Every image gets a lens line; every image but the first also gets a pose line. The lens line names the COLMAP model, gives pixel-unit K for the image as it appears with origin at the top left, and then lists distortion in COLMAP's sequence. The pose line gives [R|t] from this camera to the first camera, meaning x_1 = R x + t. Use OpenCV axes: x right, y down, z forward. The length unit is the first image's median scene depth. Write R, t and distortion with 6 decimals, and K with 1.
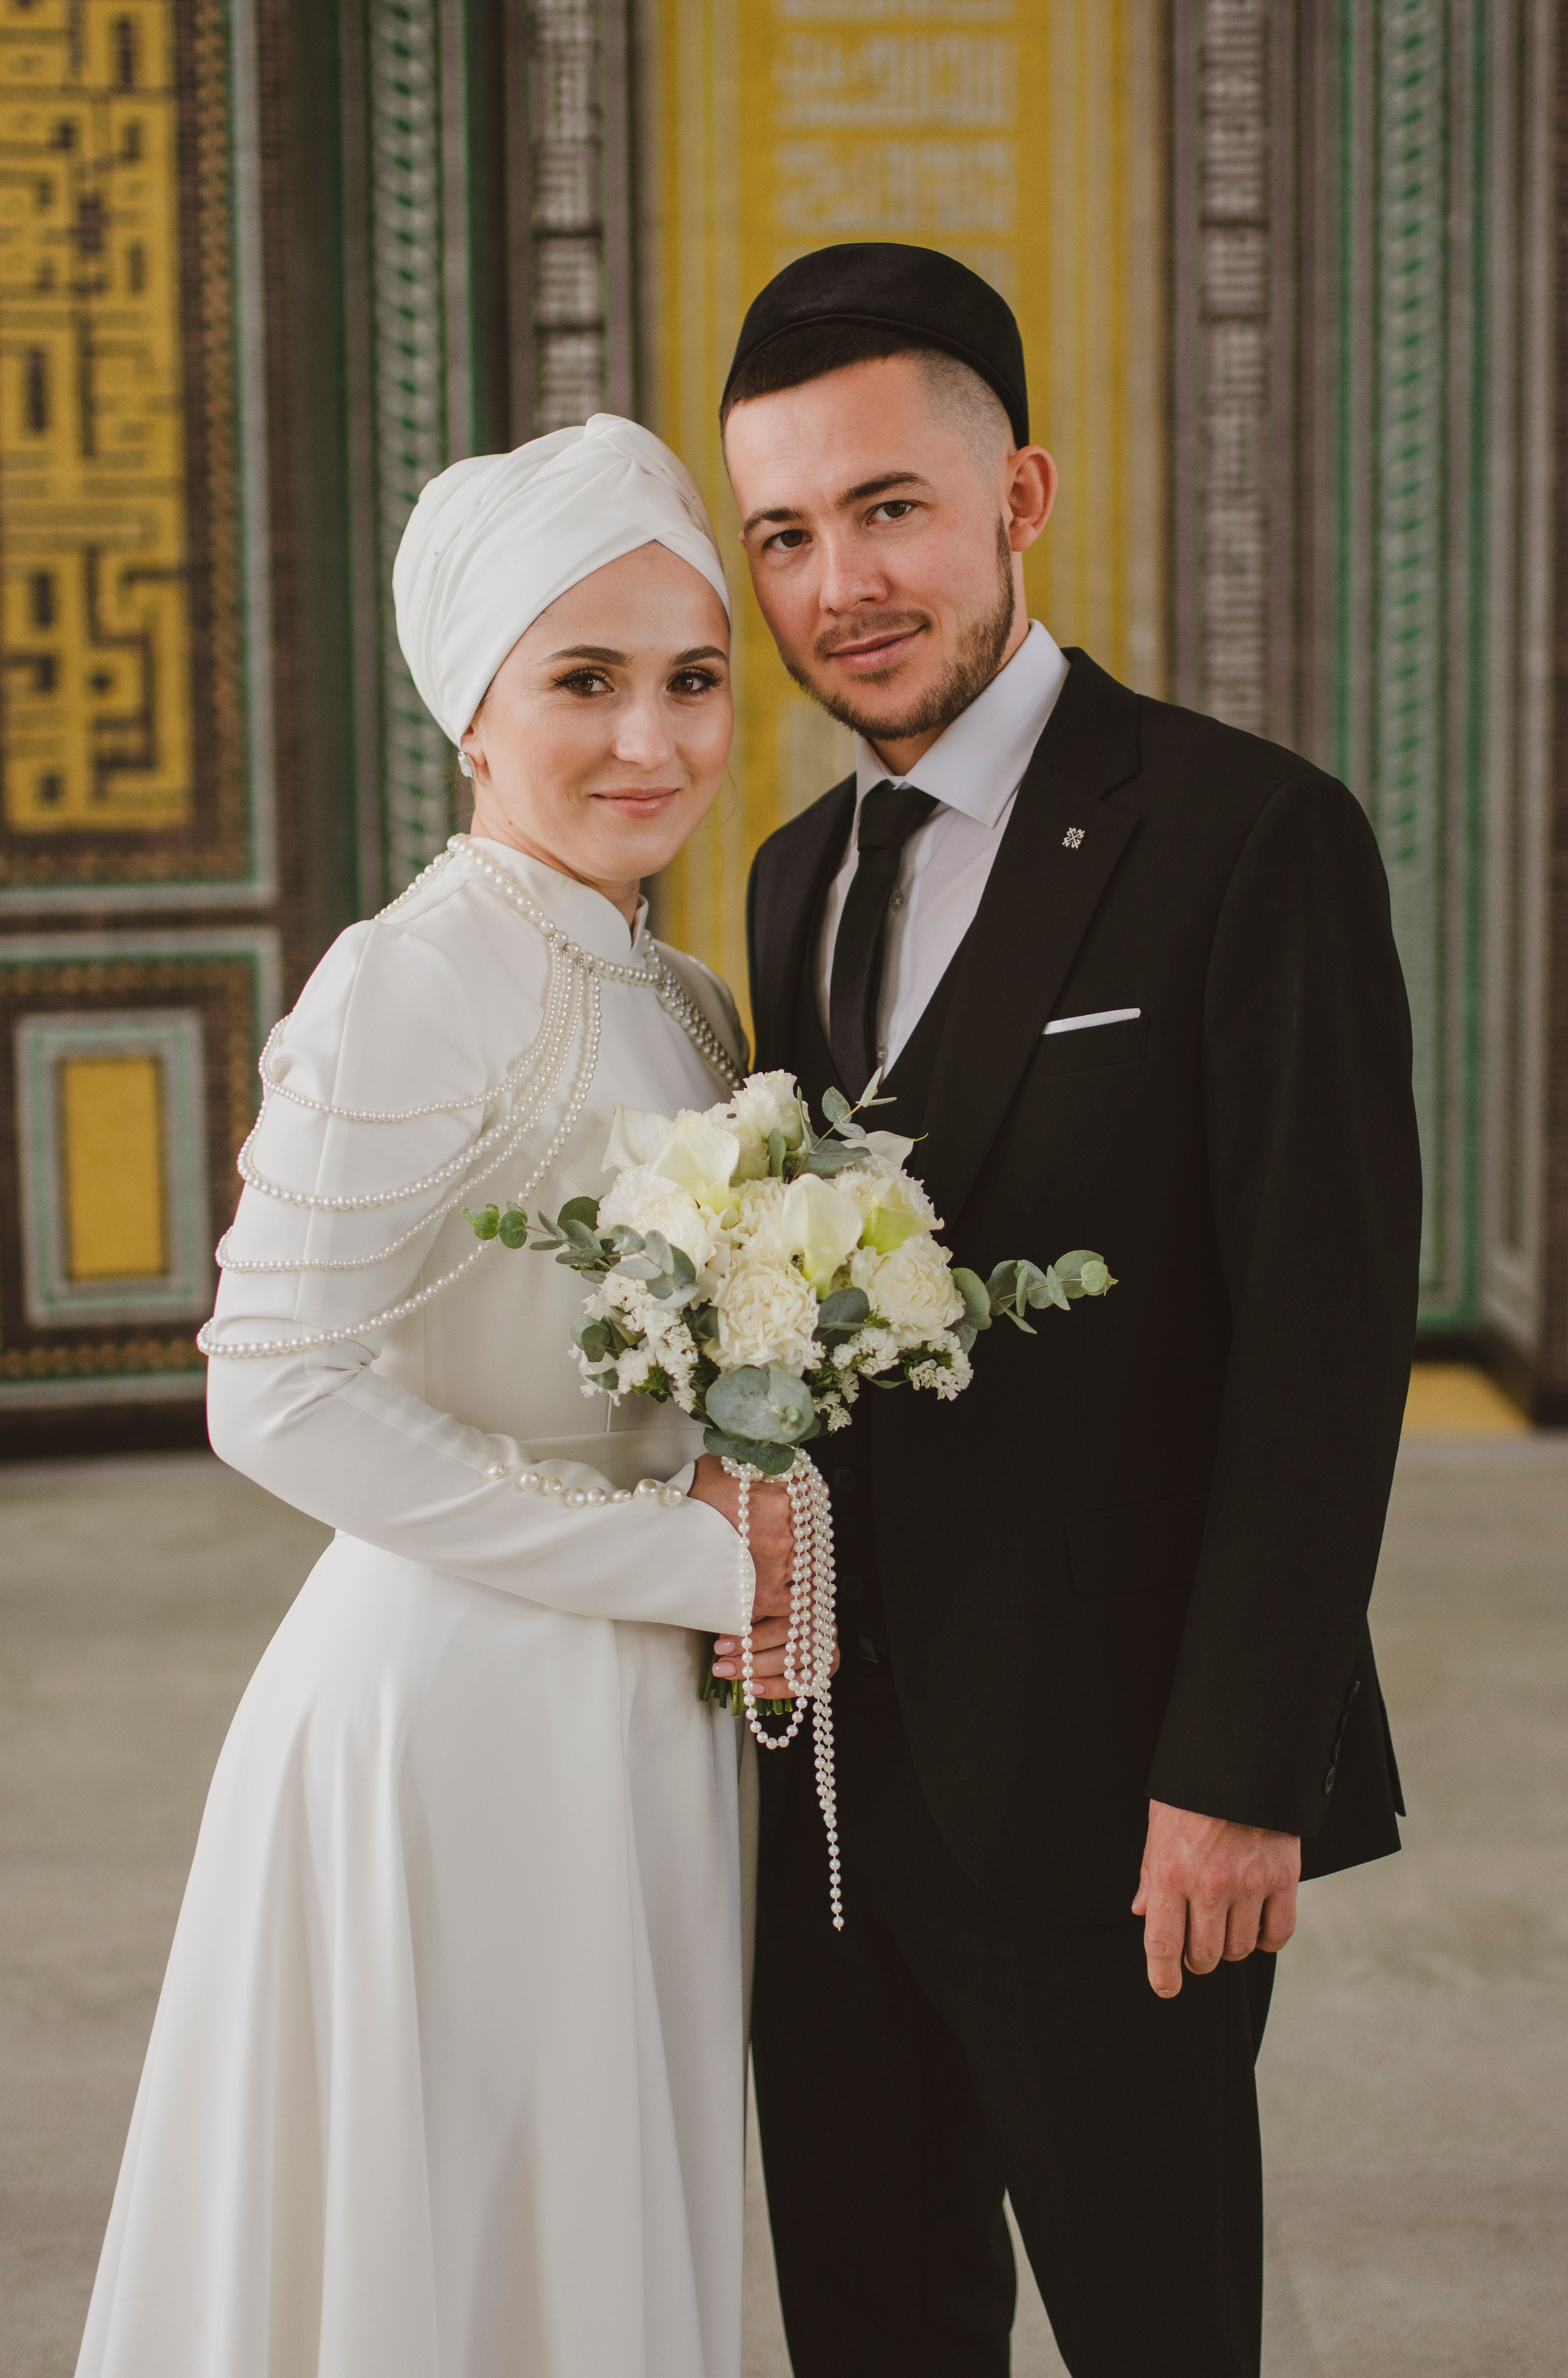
lens RADIAL K [[3803.8, 0, 778.1], [0, 3803.8, 1133.2], [0, 0, 1]] dist [-0.035408, -0.039642]
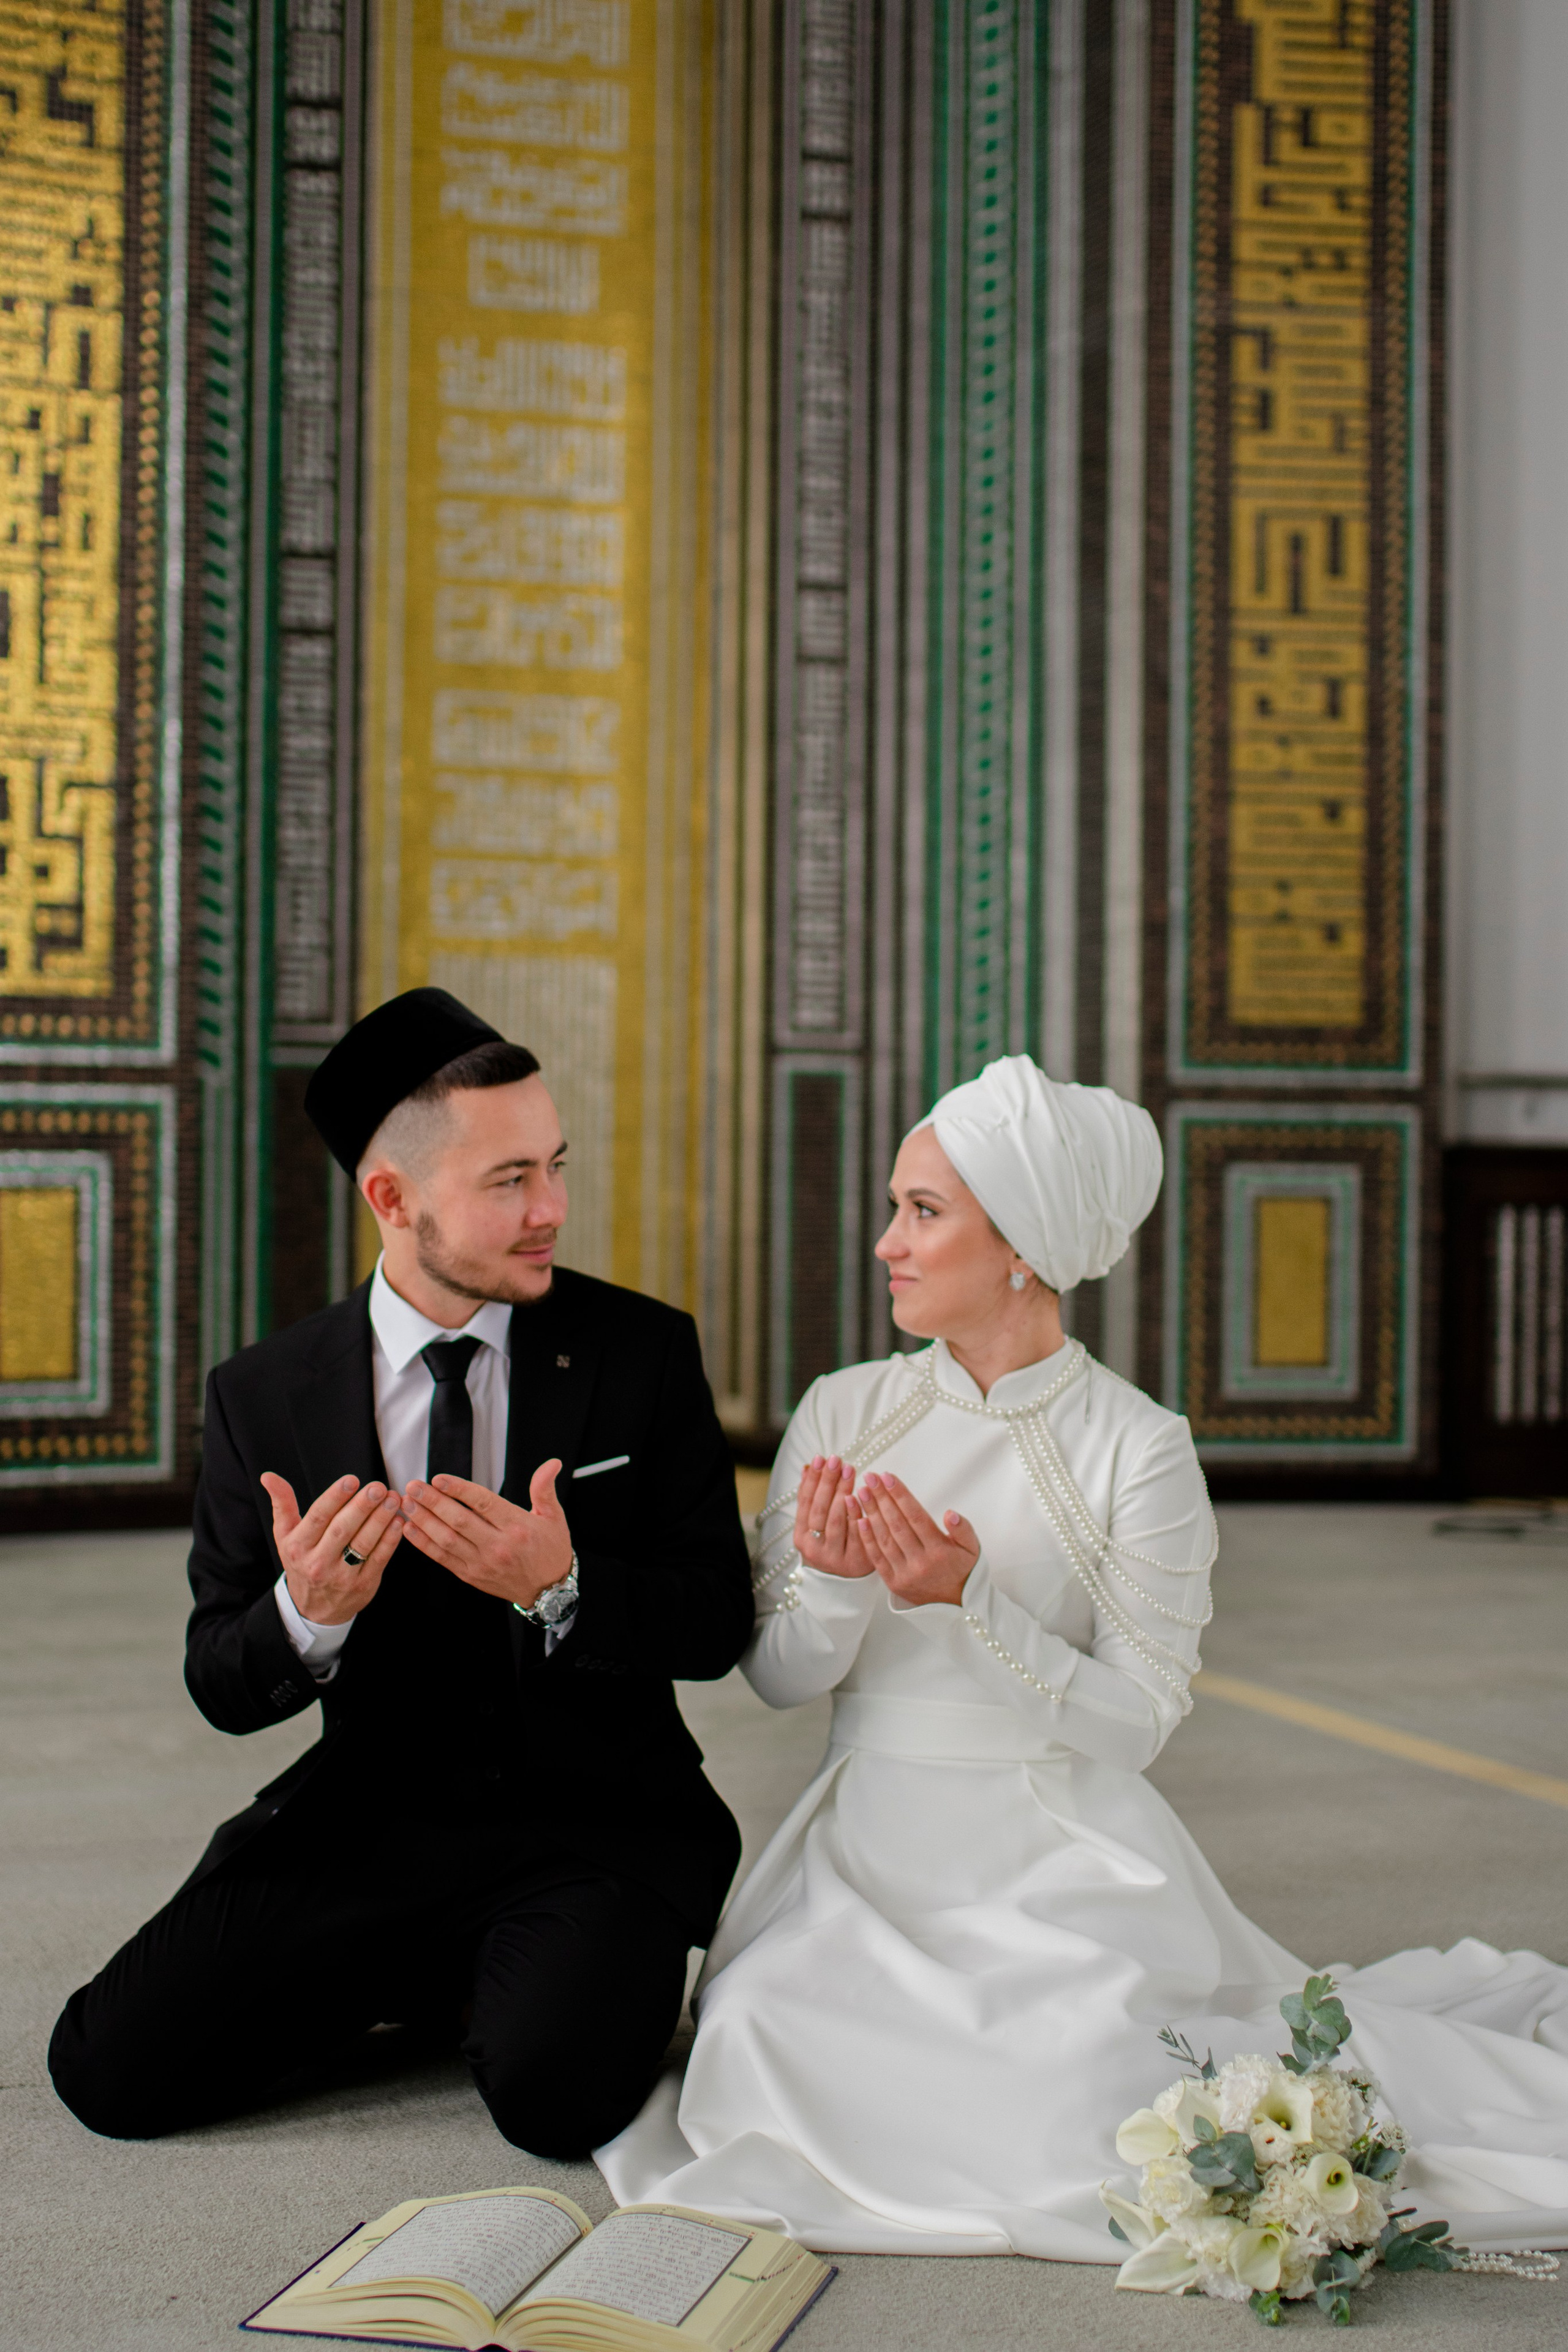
lens RADIAL K [[3594.2, 0, 783.3], [0, 3594.2, 1208.0], [0, 0, 1]] dist [-0.092686, 0.177887]
pose [[0.942103, 0.018701, 0.334801, -0.317906], [0.018863, 0.993907, -0.108595, 0.106459], [-0.334792, 0.108623, 0.936010, -0.106679]]
